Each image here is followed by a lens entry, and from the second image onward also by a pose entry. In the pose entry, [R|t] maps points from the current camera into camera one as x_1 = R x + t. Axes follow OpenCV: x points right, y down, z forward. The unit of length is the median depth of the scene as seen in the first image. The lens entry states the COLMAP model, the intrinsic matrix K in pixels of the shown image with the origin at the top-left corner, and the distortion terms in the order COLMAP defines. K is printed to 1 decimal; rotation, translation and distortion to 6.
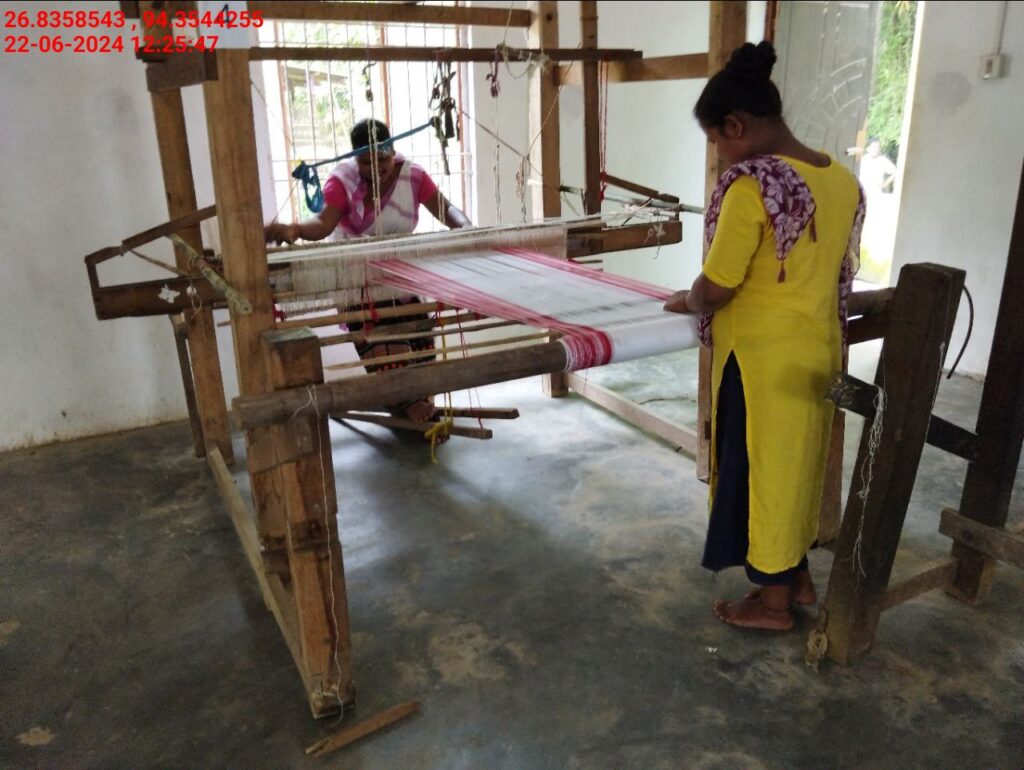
lens RADIAL K [[850.8, 0, 512.0], [0, 850.8, 385.0], [0, 0, 1]] dist [0.065105, -0.144213]
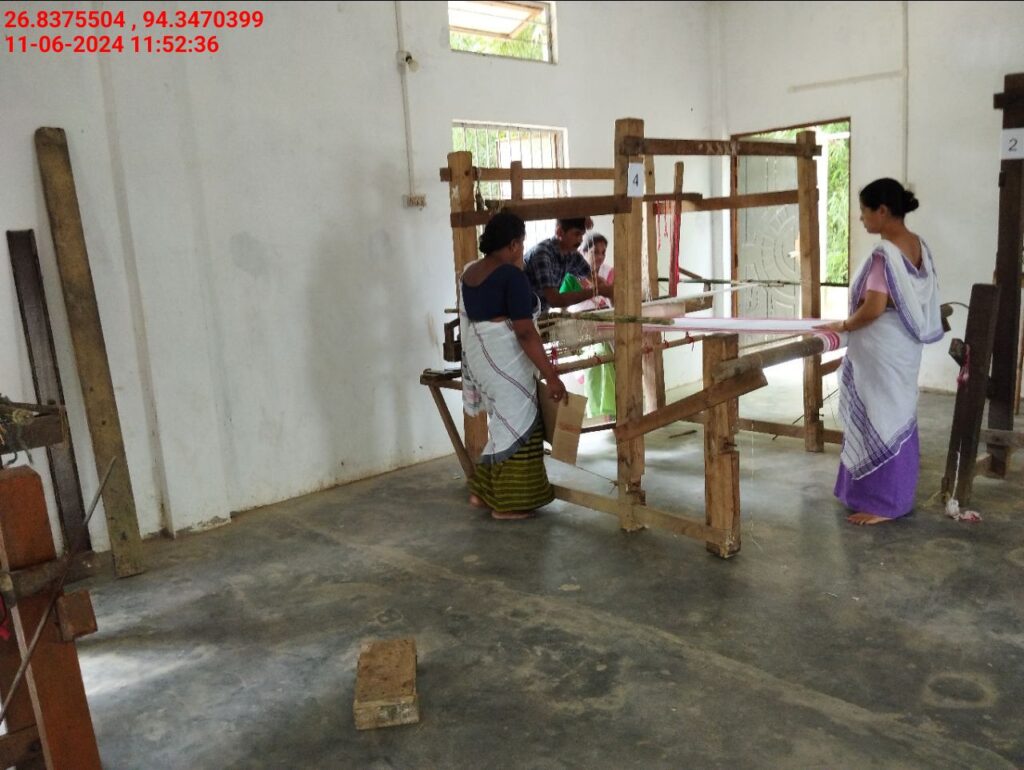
lens RADIAL K [[845.2, 0, 511.9], [0, 845.2, 380.5], [0, 0, 1]] dist [0.050461, -0.099089]
pose [[0.971780, -0.081220, 0.221464, -0.673927], [0.114397, 0.983328, -0.141349, 0.151317], [-0.206292, 0.162695, 0.964870, -0.432560]]
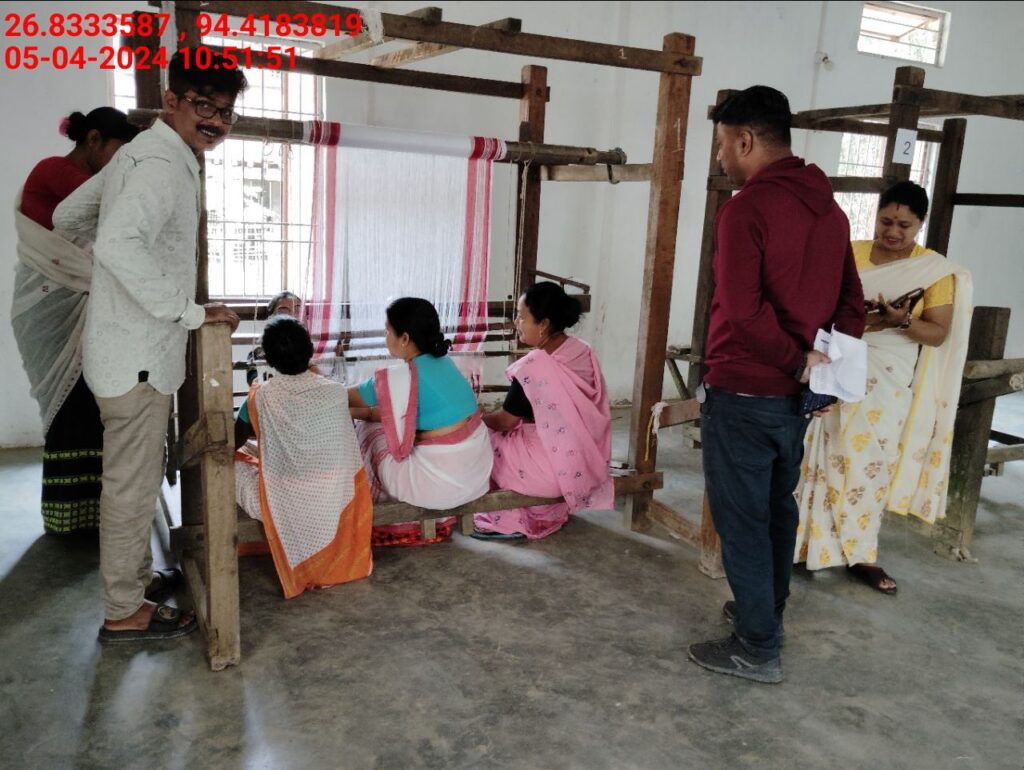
lens RADIAL K [[898.2, 0, 512.0], [0, 898.2, 385.0], [0, 0, 1]] dist [0.005087, -0.009615]
pose [[0.996751, 0.080102, -0.008484, -1.083683], [-0.080547, 0.990309, -0.113138, 0.323926], [-0.000661, 0.113453, 0.993543, -0.876980]]
